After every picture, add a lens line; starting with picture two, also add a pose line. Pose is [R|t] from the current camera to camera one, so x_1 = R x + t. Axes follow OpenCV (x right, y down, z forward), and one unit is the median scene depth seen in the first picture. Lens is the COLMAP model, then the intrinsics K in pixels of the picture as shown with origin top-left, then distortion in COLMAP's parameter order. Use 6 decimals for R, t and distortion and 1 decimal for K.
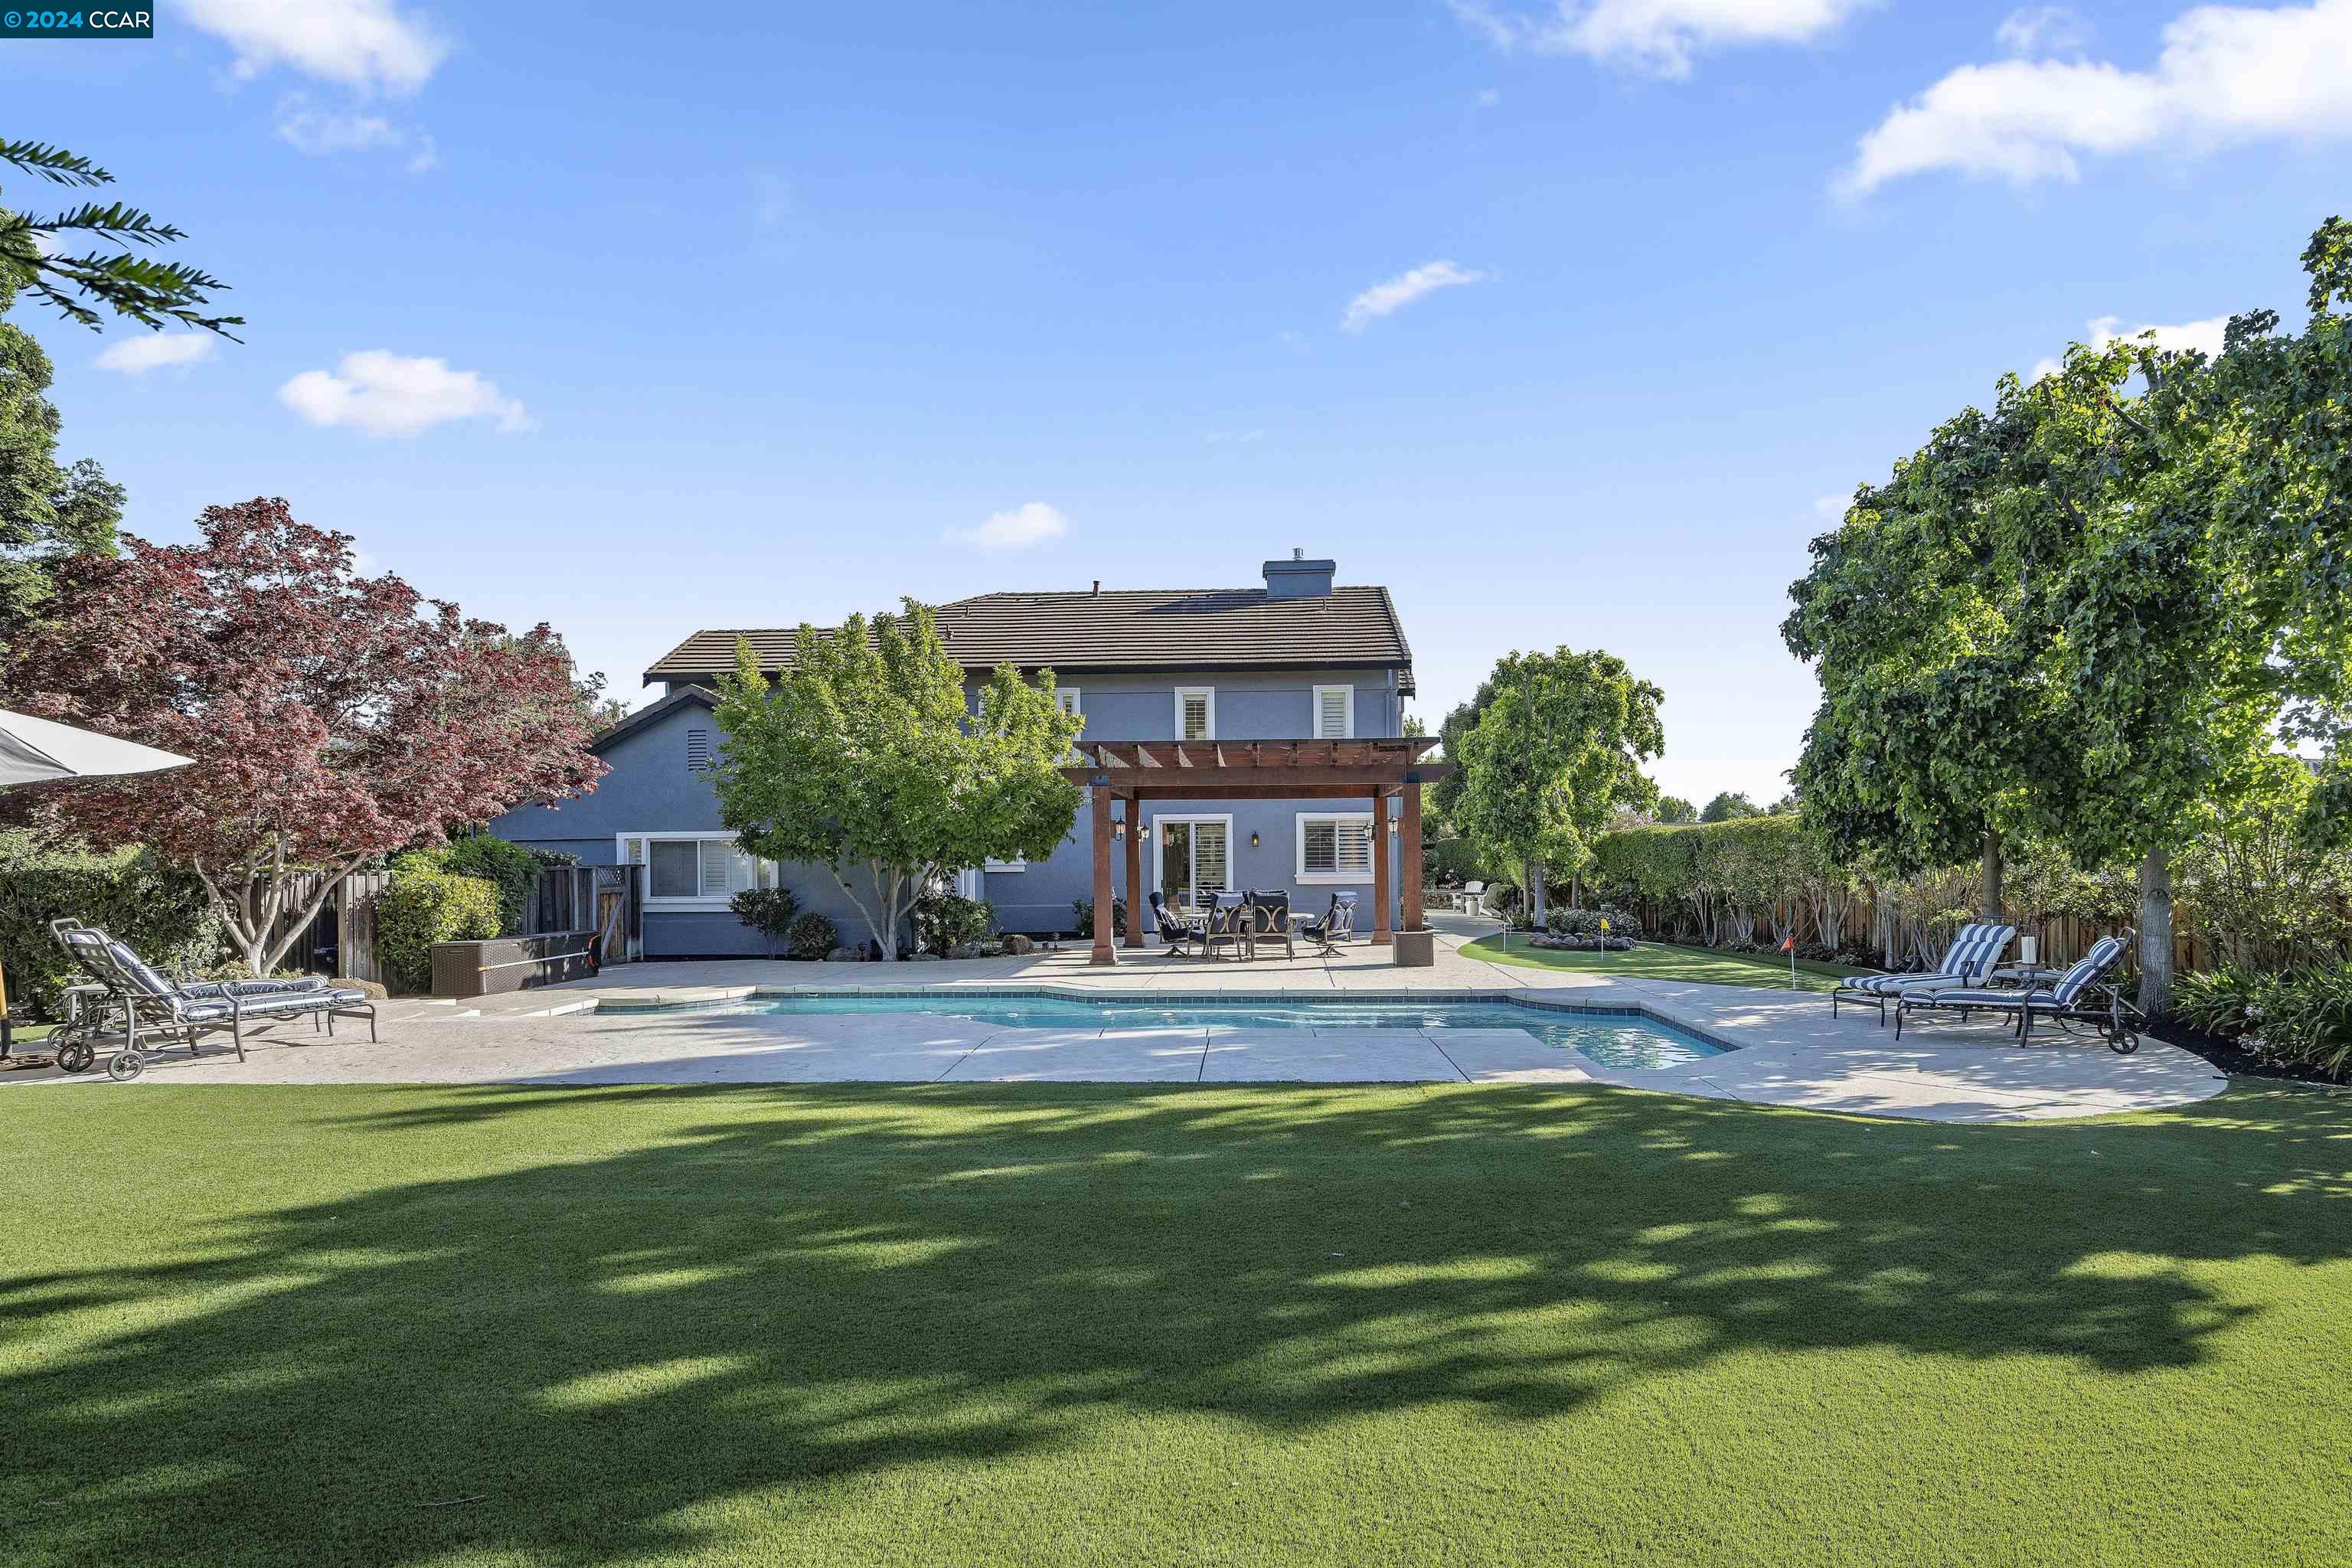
lens RADIAL K [[1324.6, 0, 1186.3], [0, 1324.6, 795.9], [0, 0, 1]] dist [-0.000329, 0.000246]
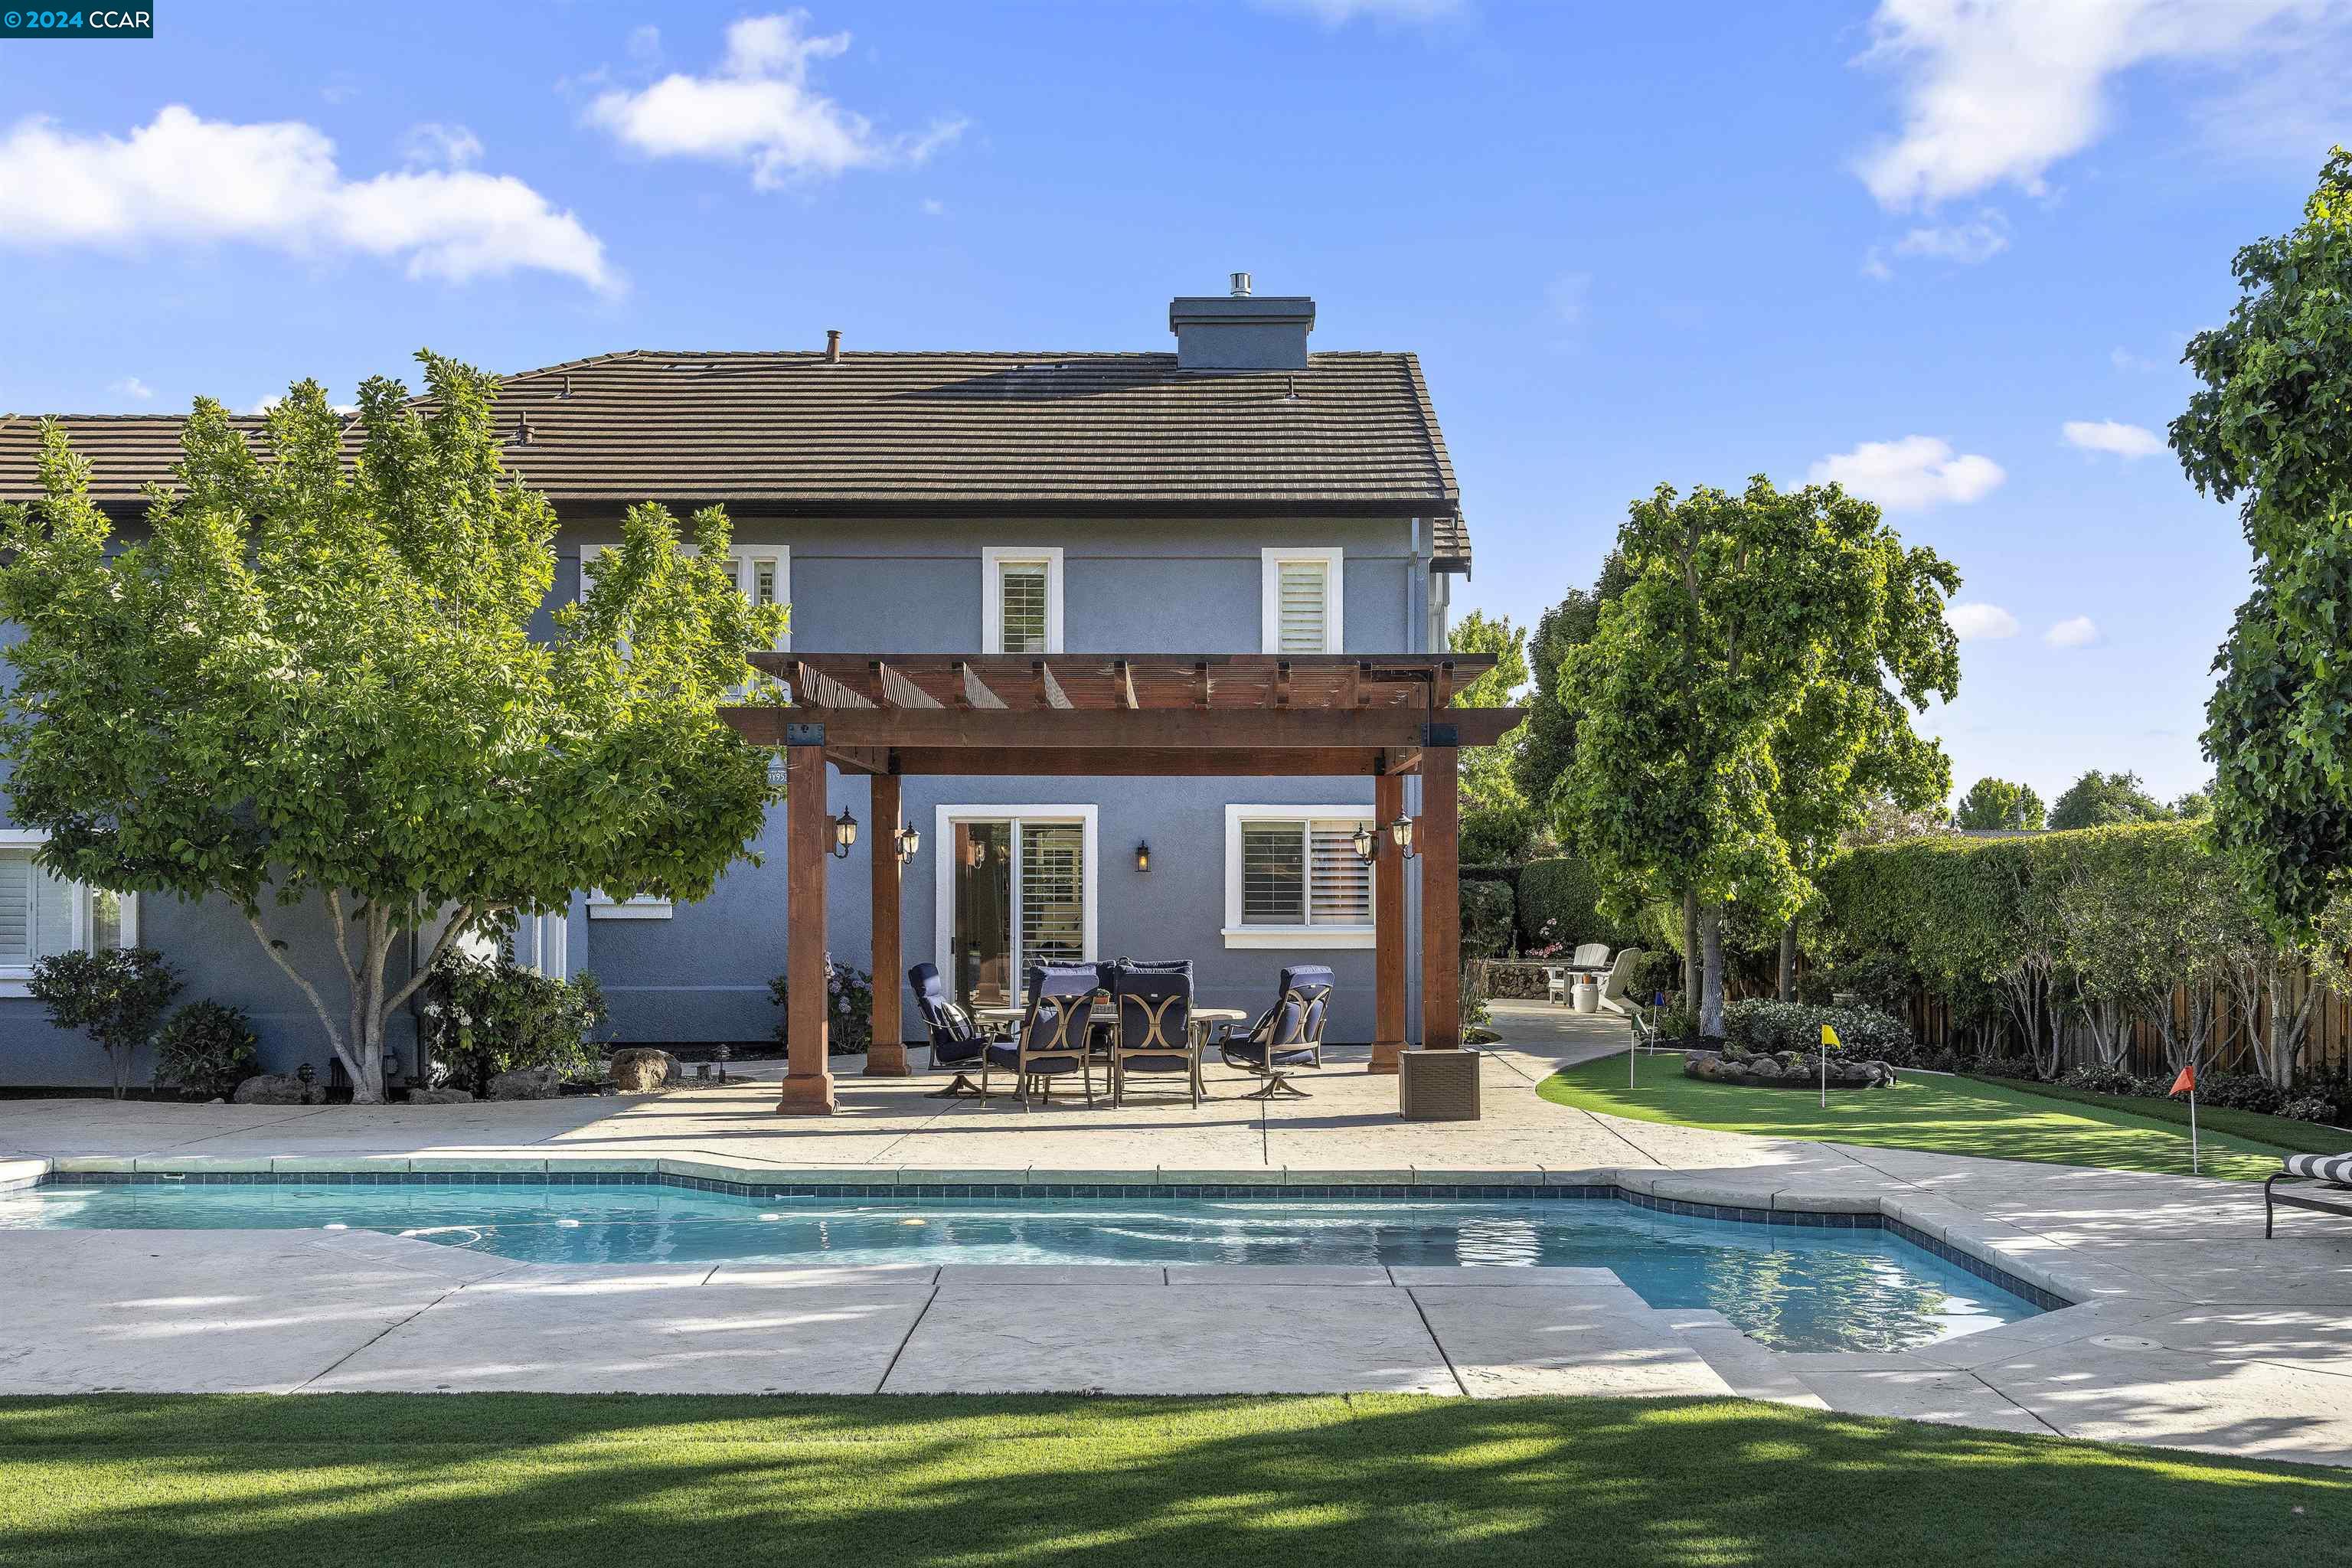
lens RADIAL K [[2586.6, 0, 1175.1], [0, 2586.6, 785.8], [0, 0, 1]] dist [0.010981, 0.000000]
pose [[0.998968, 0.010147, 0.044283, 0.026671], [-0.010417, 0.999928, 0.005889, 0.000357], [-0.044220, -0.006345, 0.999002, 0.042044]]
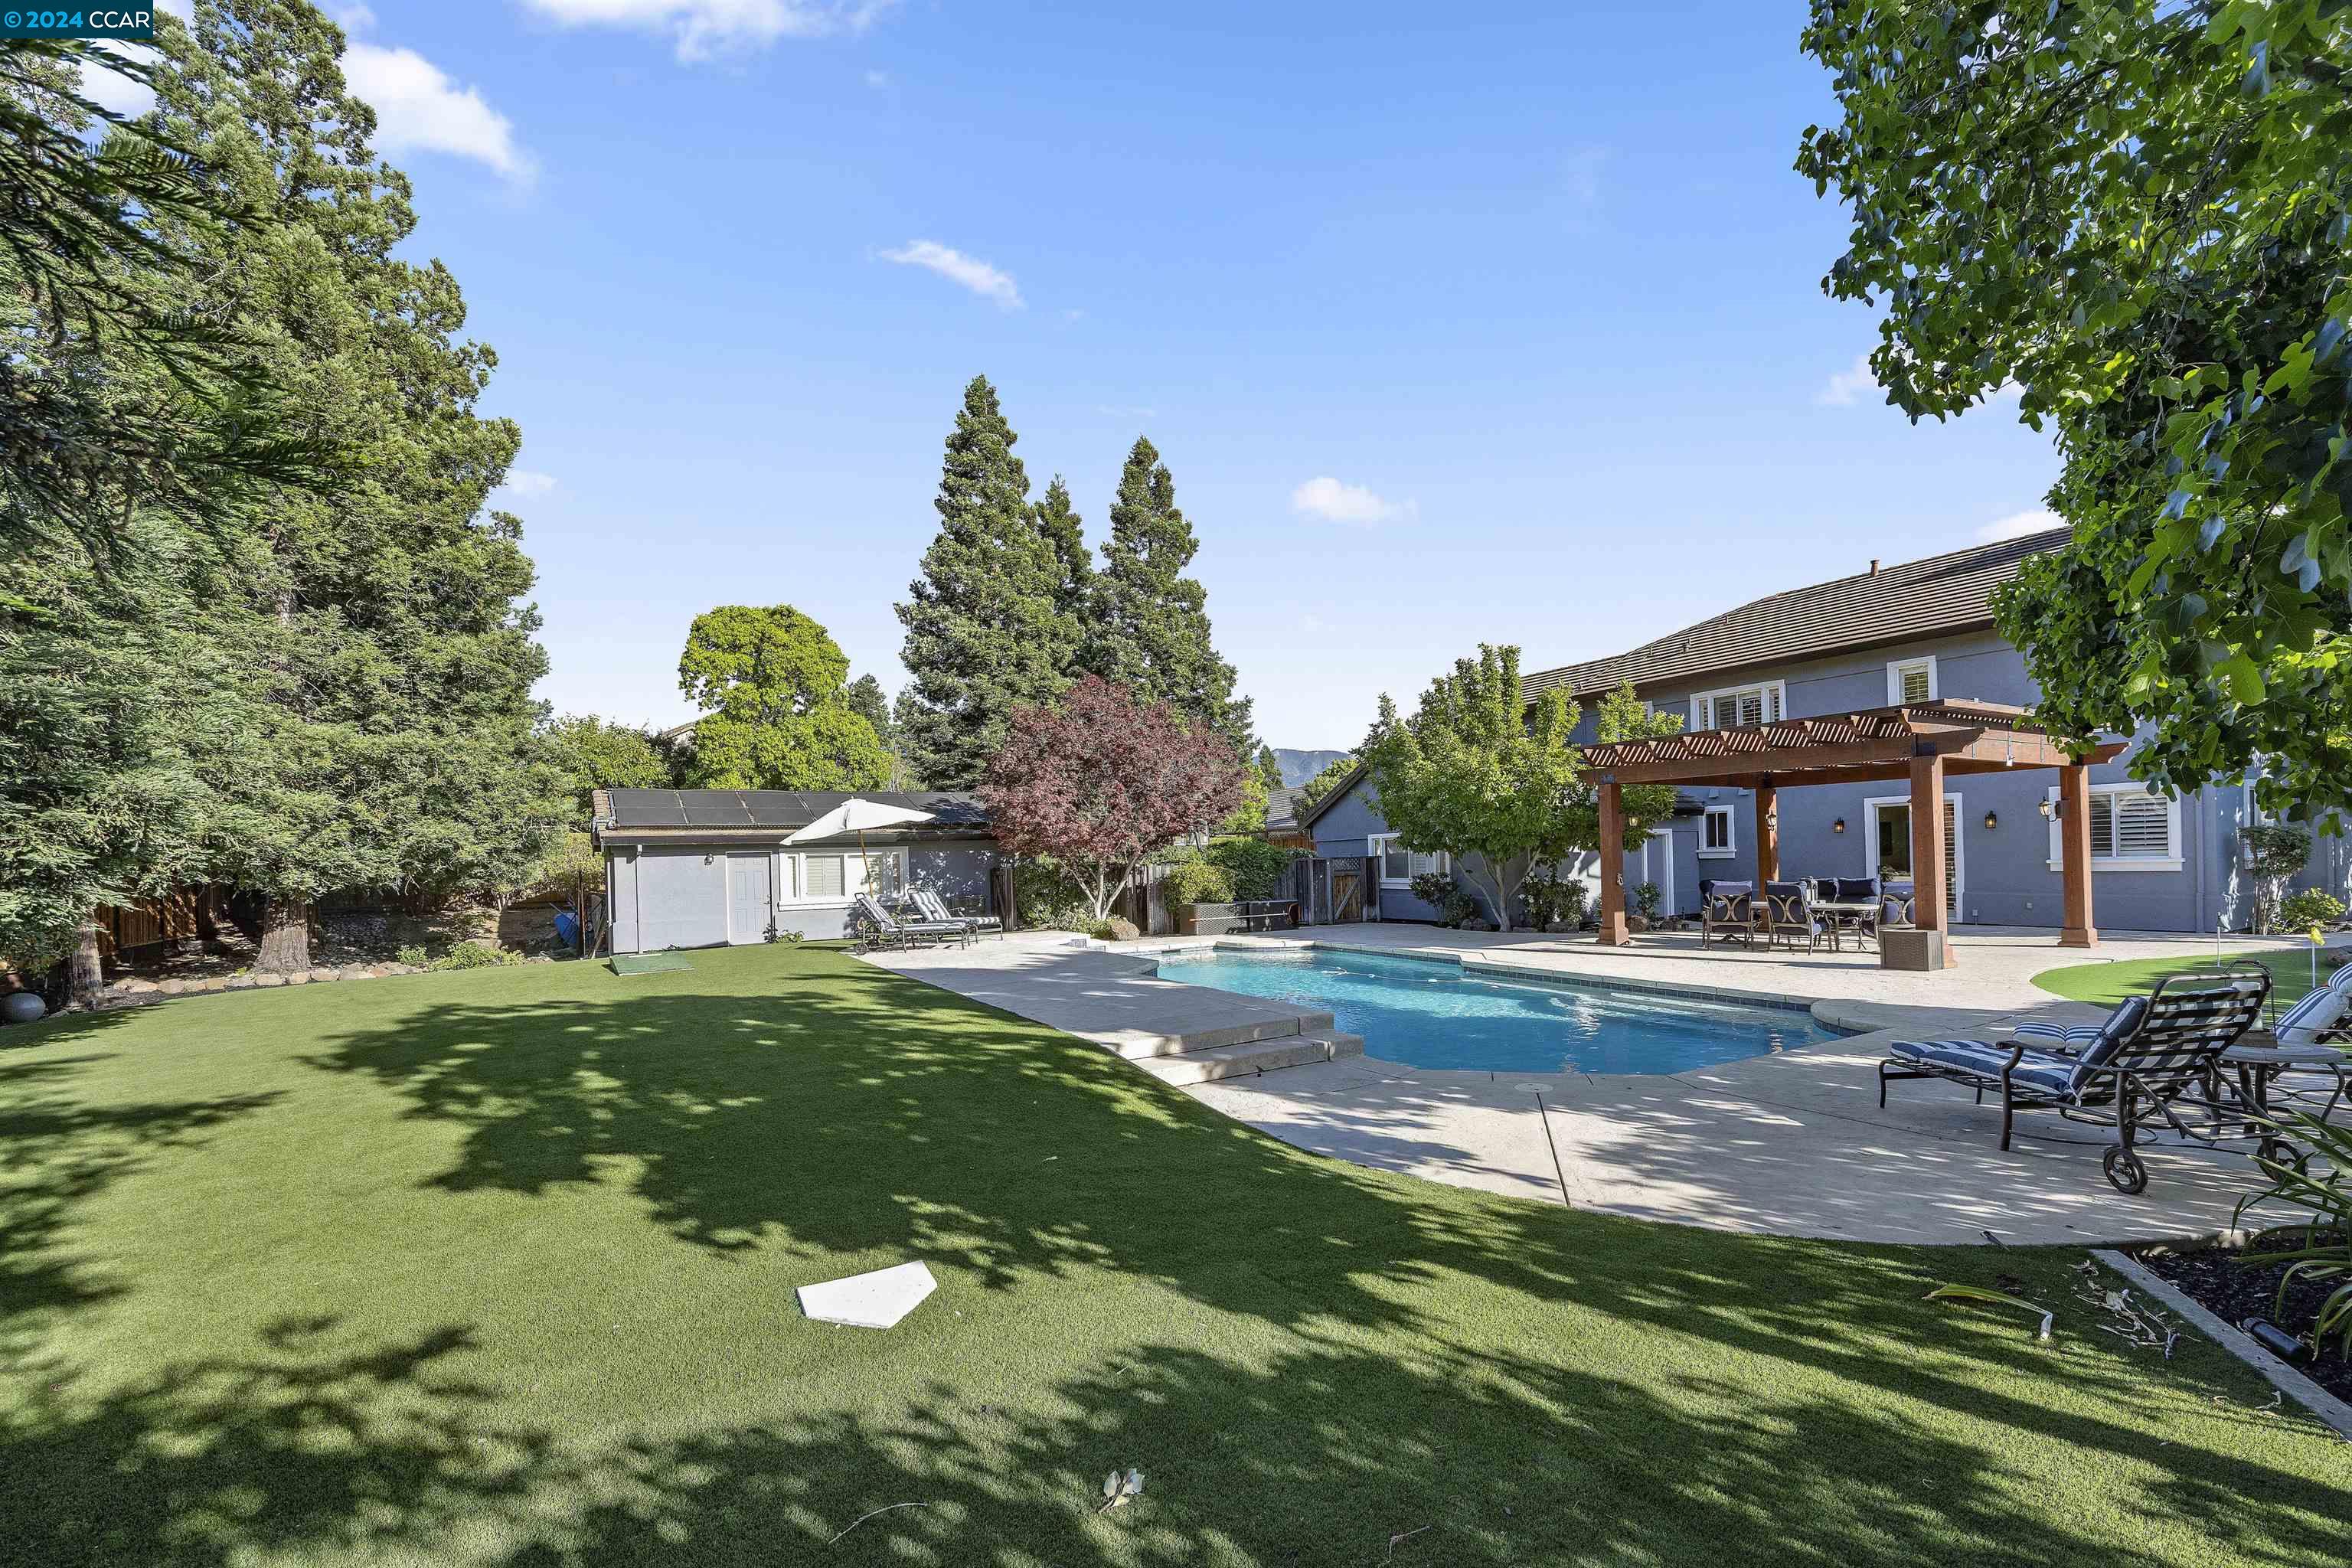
lens RADIAL K [[1043.4, 0, 1184.0], [0, 1043.4, 795.0], [0, 0, 1]] dist [-0.001373, -0.000042]
pose [[0.514219, -0.056400, -0.855802, 0.467002], [0.058921, 0.997801, -0.030354, 0.006854], [0.855632, -0.034816, 0.516412, 0.221796]]
